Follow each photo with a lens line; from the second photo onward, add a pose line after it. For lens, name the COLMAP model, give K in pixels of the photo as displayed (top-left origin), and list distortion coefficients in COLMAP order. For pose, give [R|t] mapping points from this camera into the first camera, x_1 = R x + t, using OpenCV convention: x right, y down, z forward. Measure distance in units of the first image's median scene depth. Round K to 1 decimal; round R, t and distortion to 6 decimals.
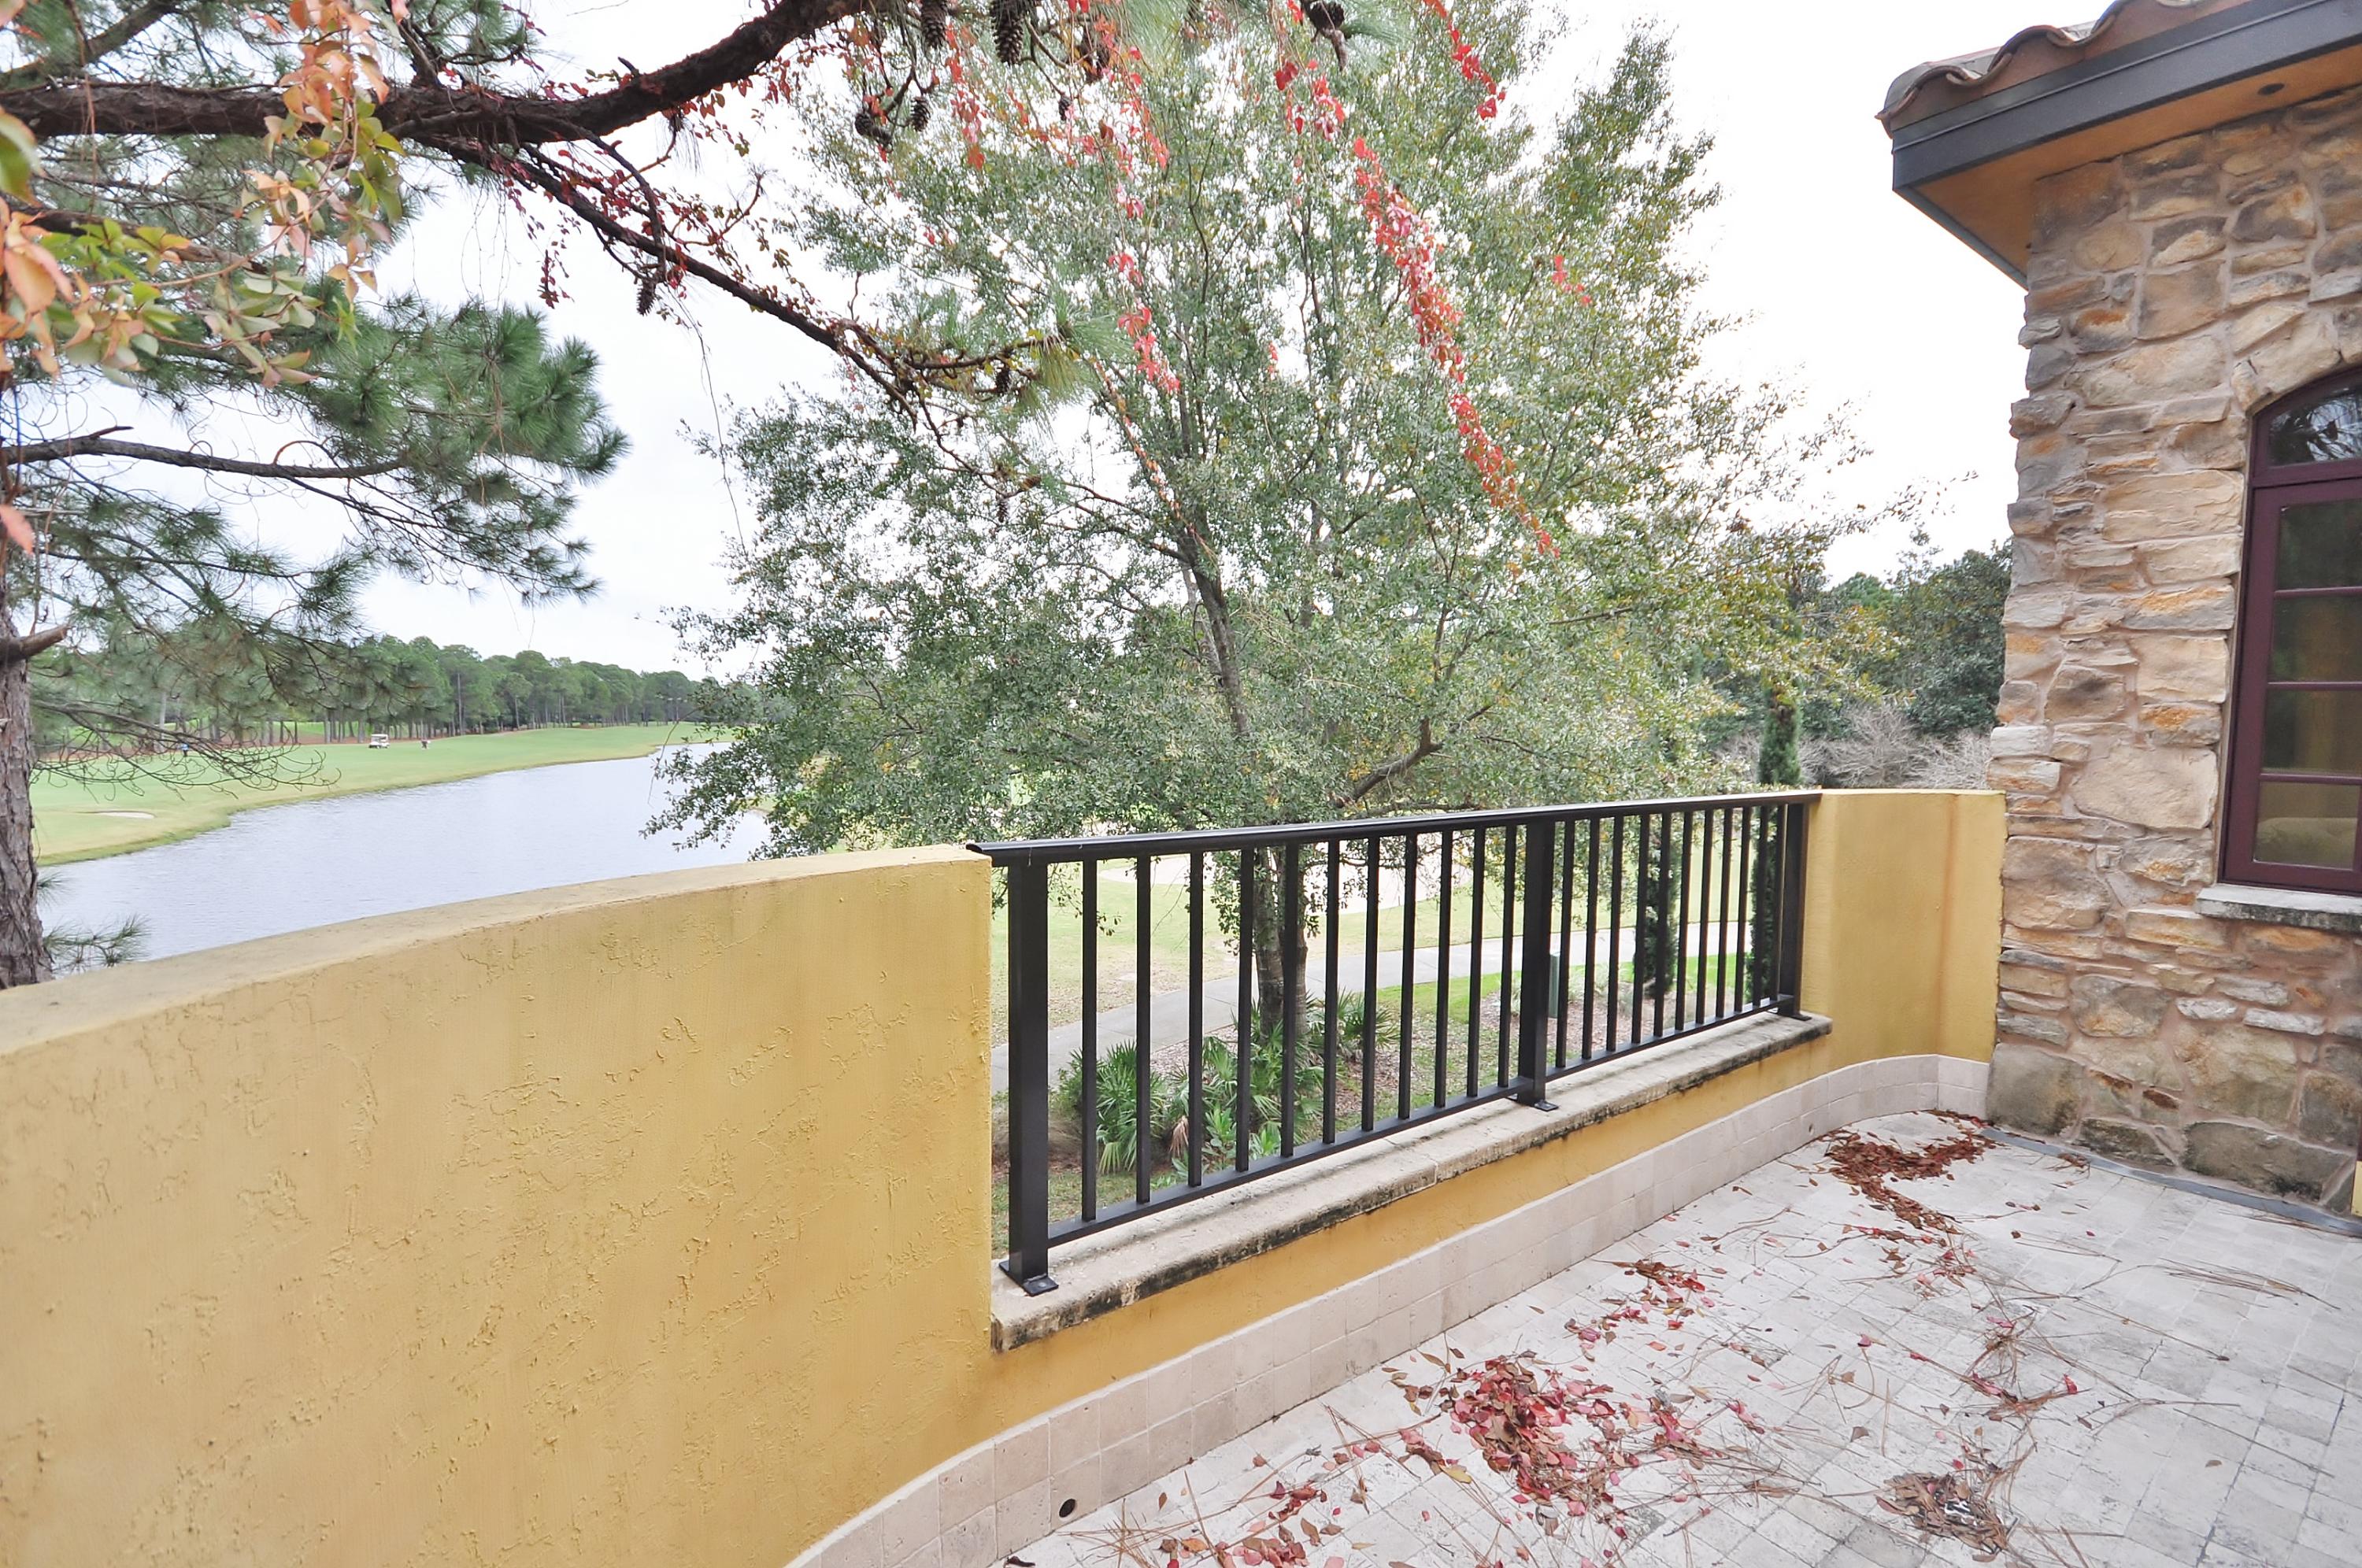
lens RADIAL K [[1013.0, 0, 1181.0], [0, 1013.0, 784.0], [0, 0, 1]] dist [-0.000905, -0.000327]
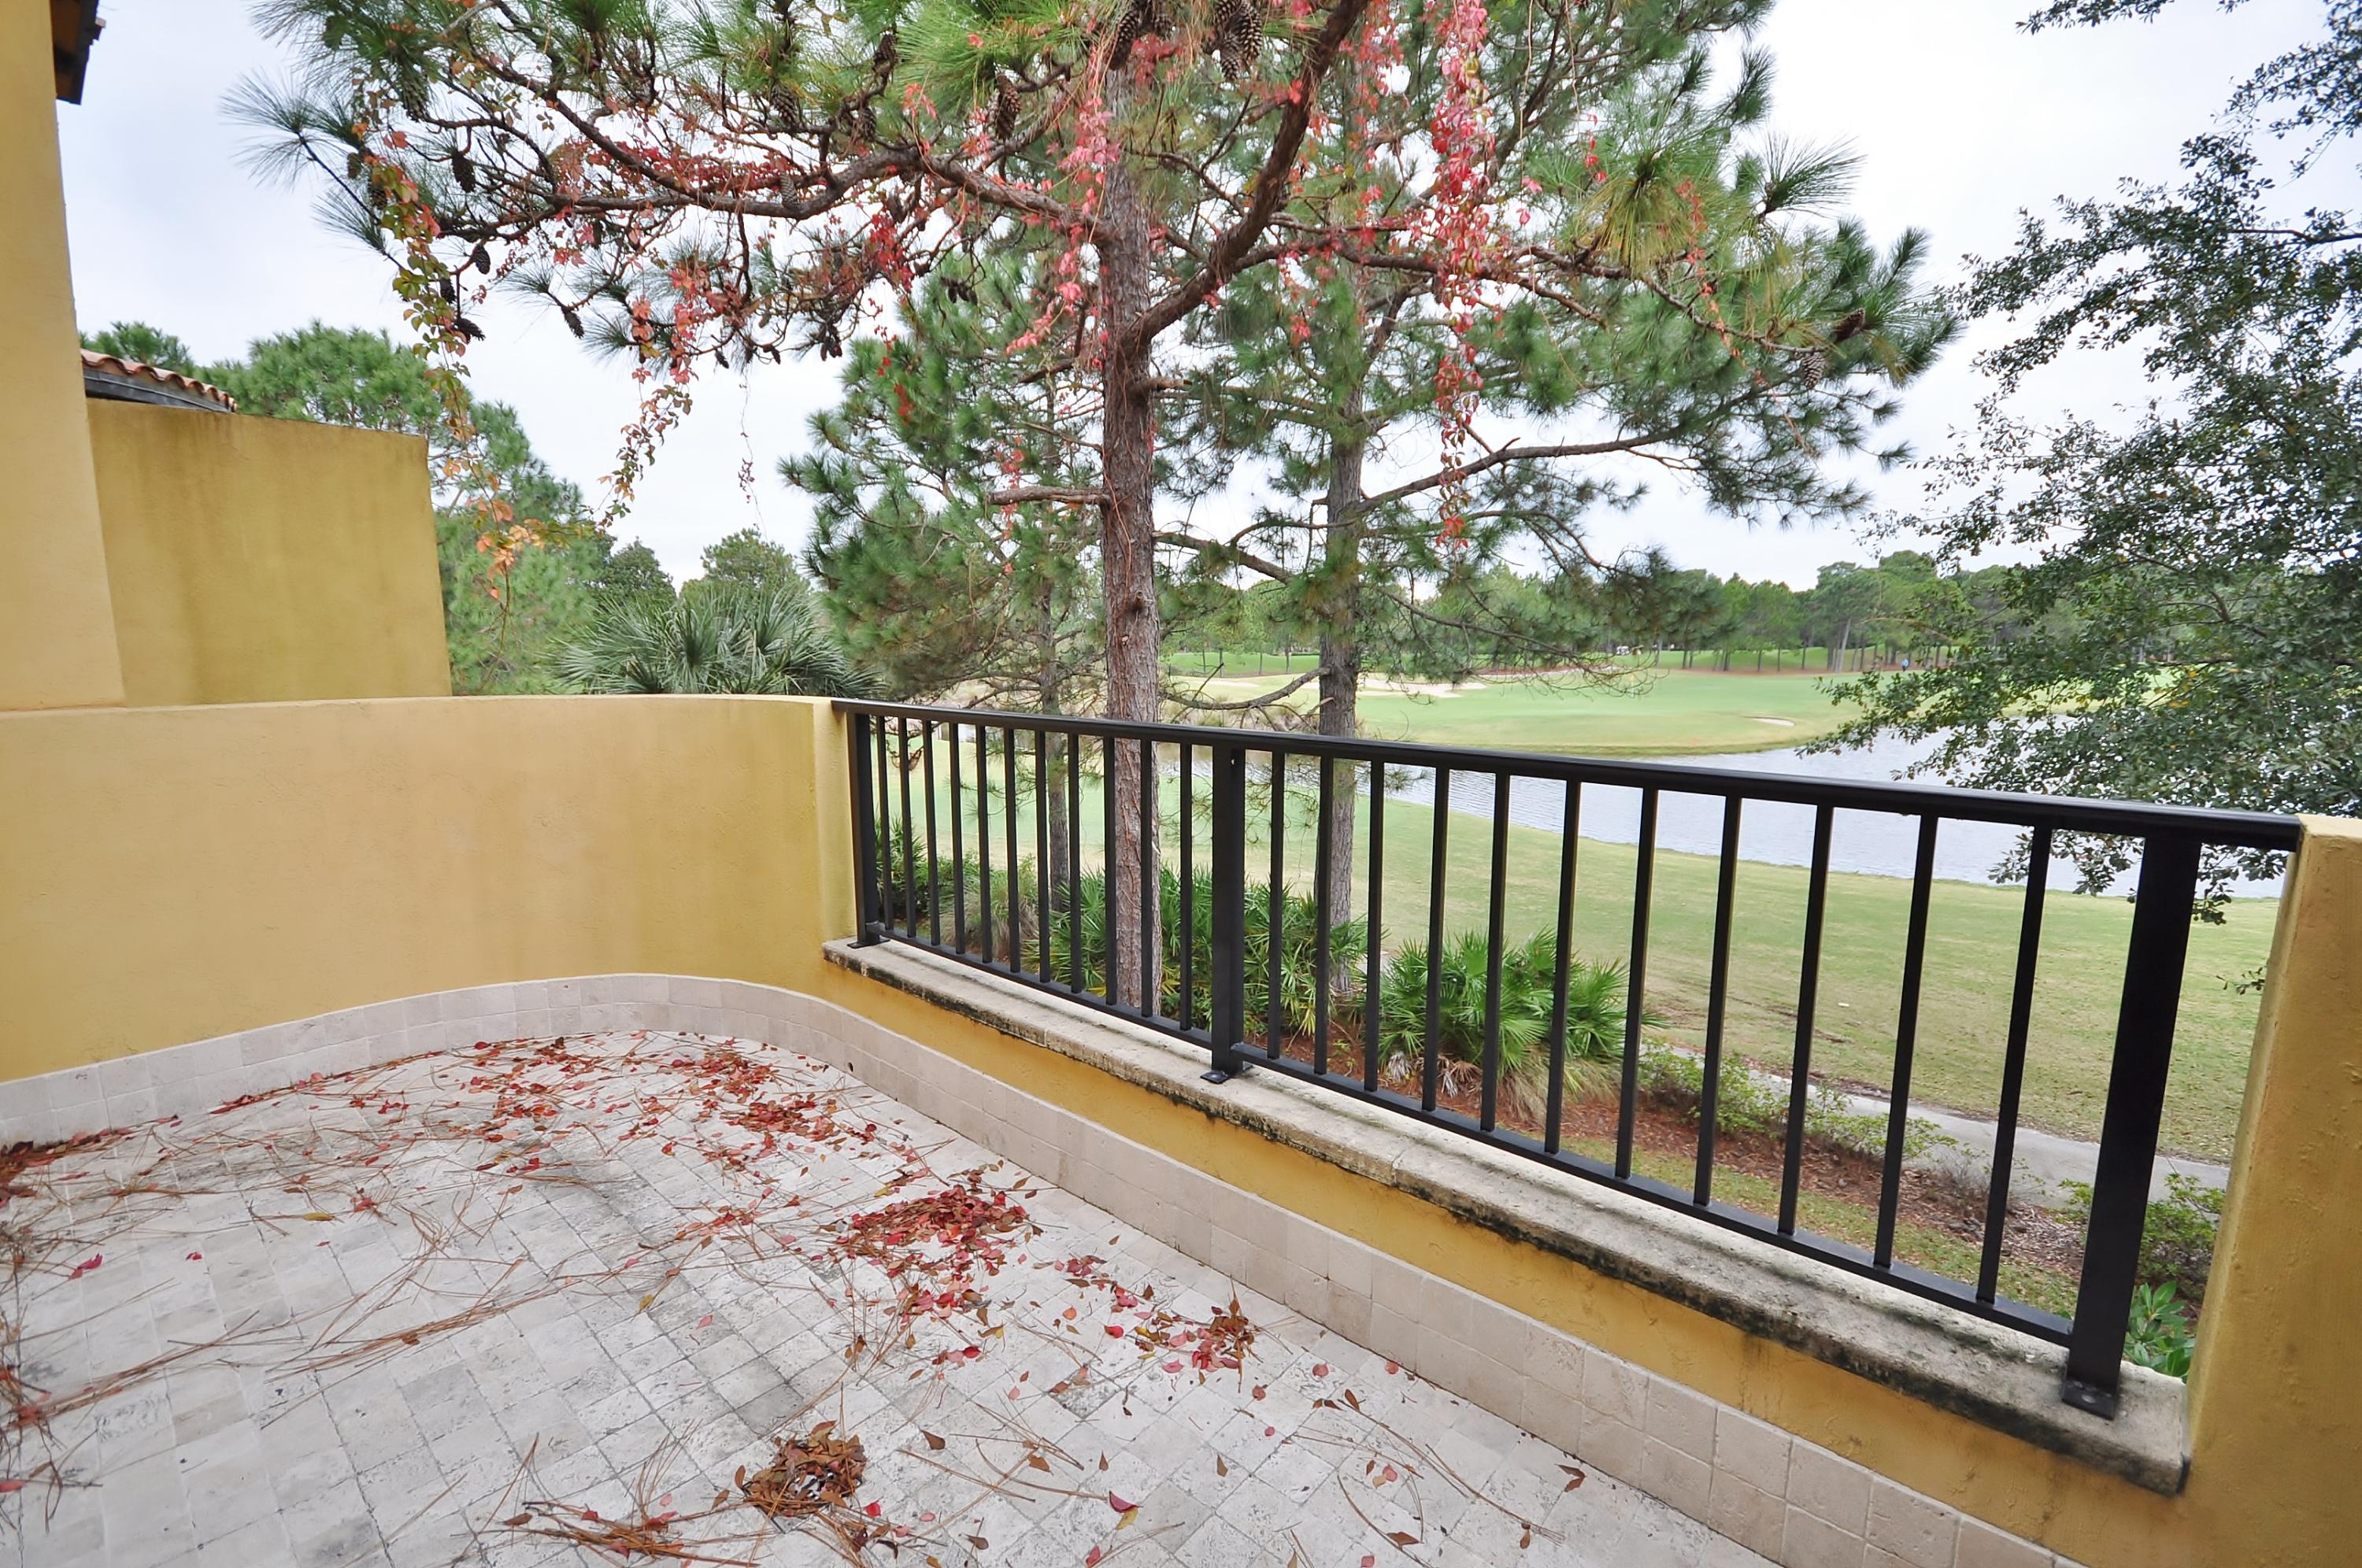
lens RADIAL K [[1013.0, 0, 1181.0], [0, 1013.0, 784.0], [0, 0, 1]] dist [-0.000905, -0.000327]
pose [[0.226039, 0.130372, -0.965354, 1.306076], [-0.058575, 0.991029, 0.120124, -0.034904], [0.972355, 0.029393, 0.231648, 0.865284]]
